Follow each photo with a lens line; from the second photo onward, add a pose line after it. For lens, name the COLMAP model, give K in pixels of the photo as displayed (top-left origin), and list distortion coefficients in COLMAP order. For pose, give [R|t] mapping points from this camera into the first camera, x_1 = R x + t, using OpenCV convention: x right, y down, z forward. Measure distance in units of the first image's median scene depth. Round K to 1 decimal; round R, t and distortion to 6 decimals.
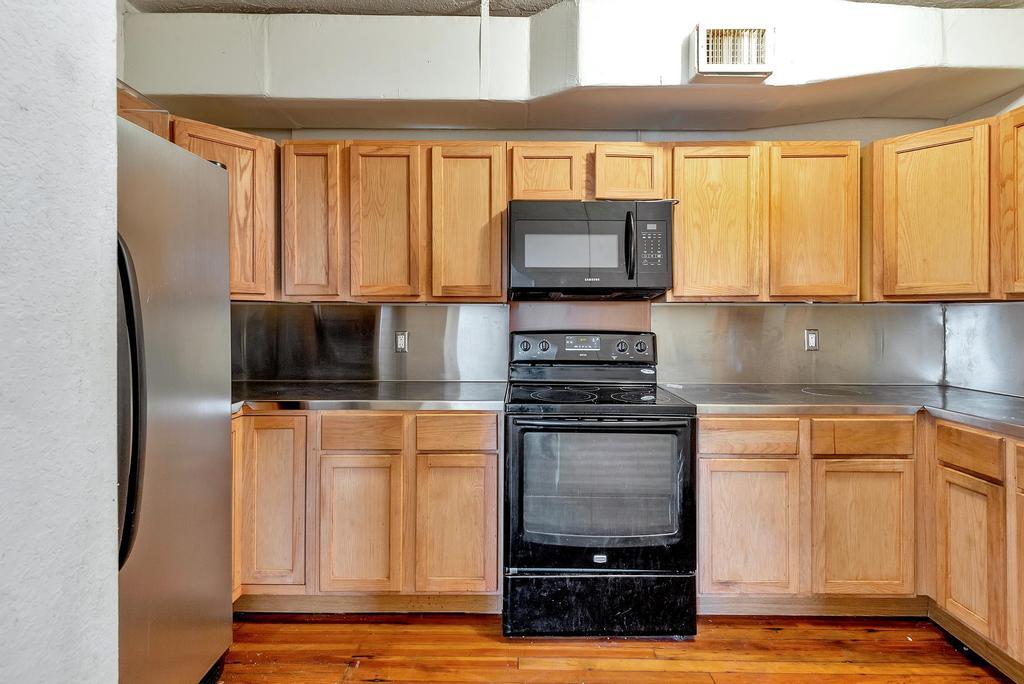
lens RADIAL K [[483.3, 0, 513.4], [0, 483.3, 318.5], [0, 0, 1]] dist [0.029663, -0.012732]
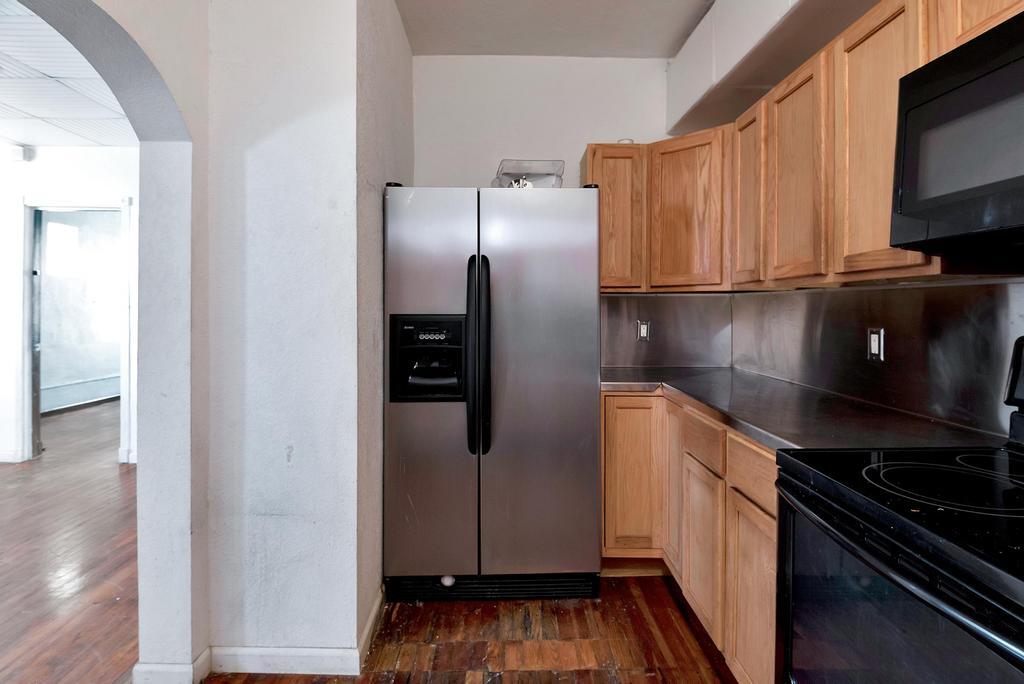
lens RADIAL K [[523.4, 0, 520.9], [0, 523.4, 311.5], [0, 0, 1]] dist [0.024534, -0.010392]
pose [[0.015227, 0.002389, -0.999881, 0.638427], [0.004537, 0.999987, 0.002458, 0.001723], [0.999874, -0.004574, 0.015216, 0.675450]]
